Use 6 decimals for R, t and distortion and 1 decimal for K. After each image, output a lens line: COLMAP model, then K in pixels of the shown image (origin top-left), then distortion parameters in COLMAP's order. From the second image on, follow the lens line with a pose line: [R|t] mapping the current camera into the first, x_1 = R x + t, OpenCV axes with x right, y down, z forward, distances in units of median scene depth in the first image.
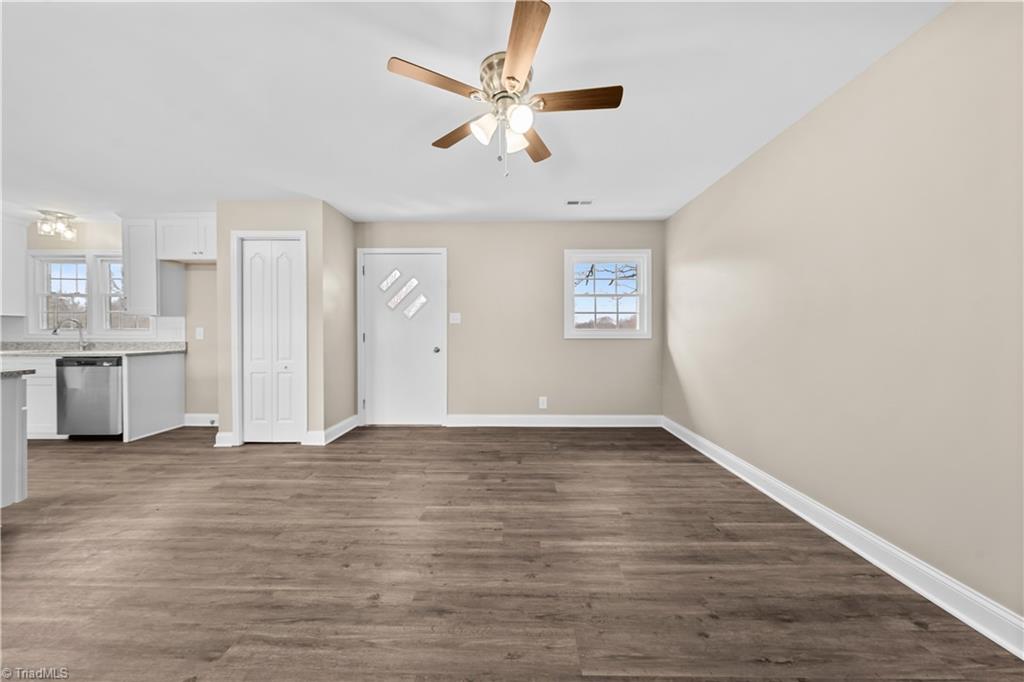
lens RADIAL K [[353.2, 0, 520.2], [0, 353.2, 329.0], [0, 0, 1]] dist [-0.000382, -0.000038]
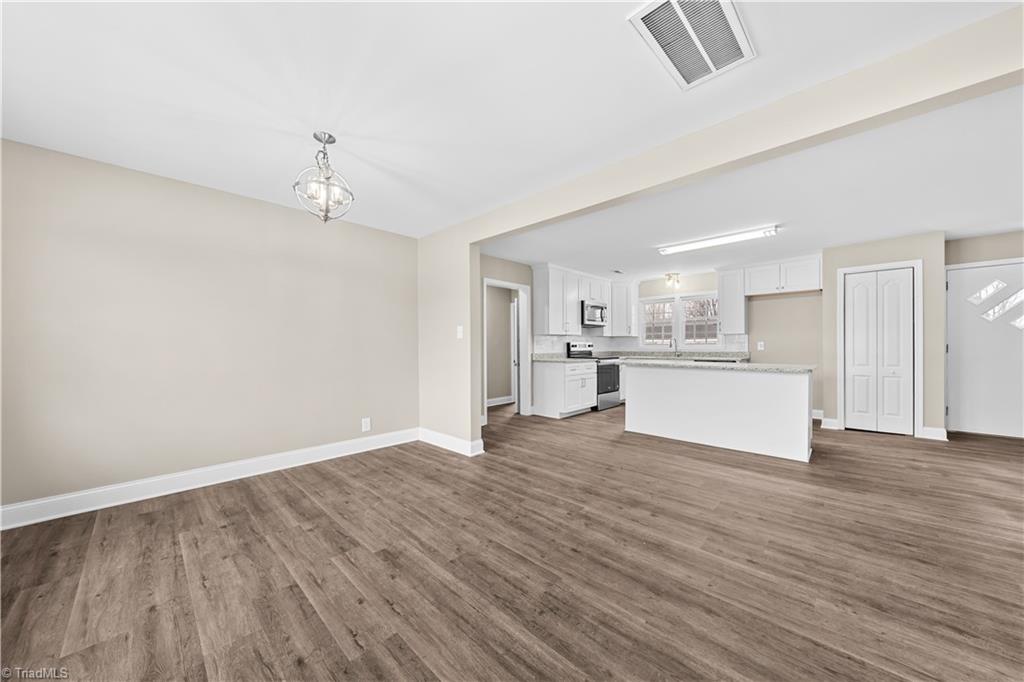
lens RADIAL K [[353.2, 0, 508.6], [0, 353.2, 344.5], [0, 0, 1]] dist [-0.000382, -0.000038]
pose [[0.734403, -0.009340, -0.678649, -0.813612], [0.015068, 0.999883, 0.002545, -0.013176], [0.678546, -0.012095, 0.734458, -0.821041]]
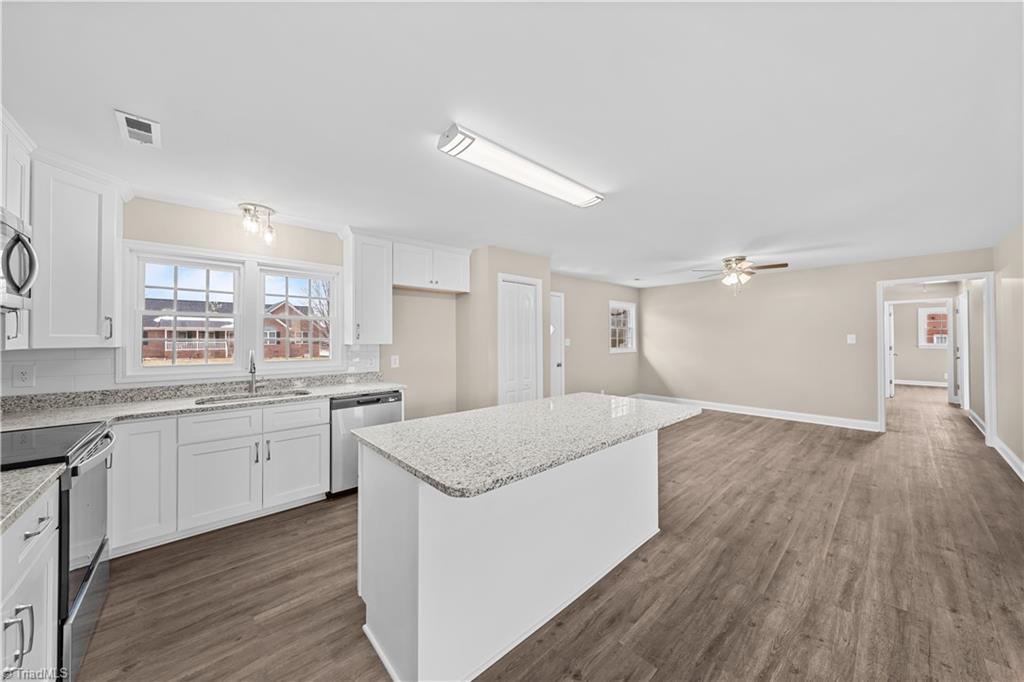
lens RADIAL K [[353.2, 0, 516.4], [0, 353.2, 334.3], [0, 0, 1]] dist [-0.000382, -0.000038]
pose [[0.728303, 0.003206, 0.685248, -1.550657], [0.000433, 0.999987, -0.005138, -0.065173], [-0.685255, 0.004038, 0.728292, 0.103307]]
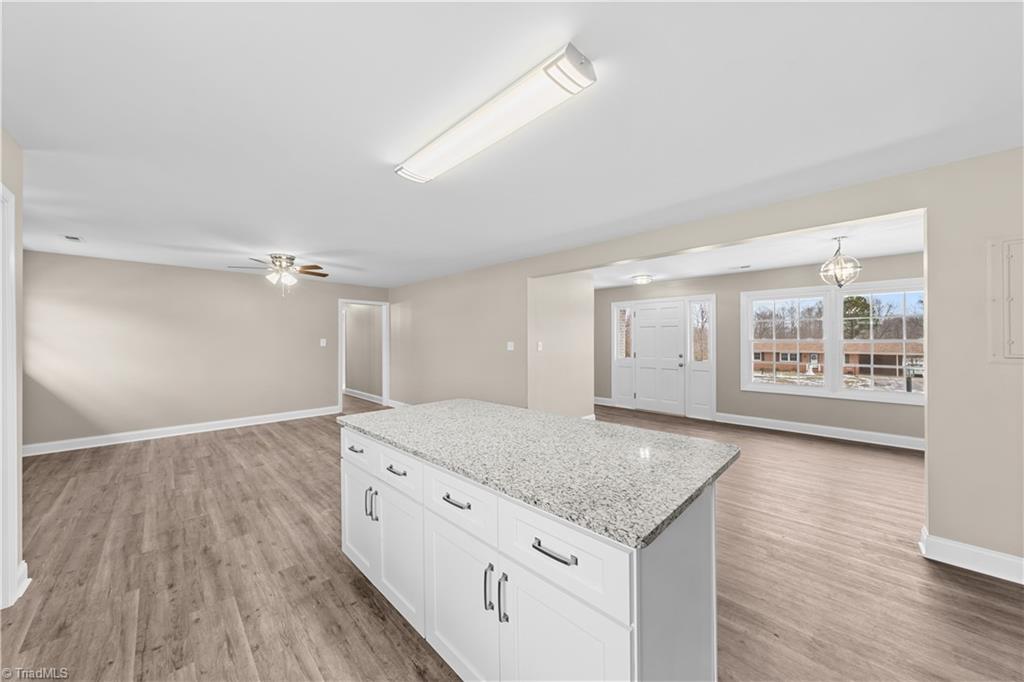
lens RADIAL K [[353.2, 0, 511.4], [0, 353.2, 343.5], [0, 0, 1]] dist [-0.000382, -0.000038]
pose [[-0.715751, -0.006578, 0.698325, -1.481943], [-0.001135, 0.999965, 0.008256, -0.063378], [-0.698355, 0.005116, -0.715733, 0.842622]]
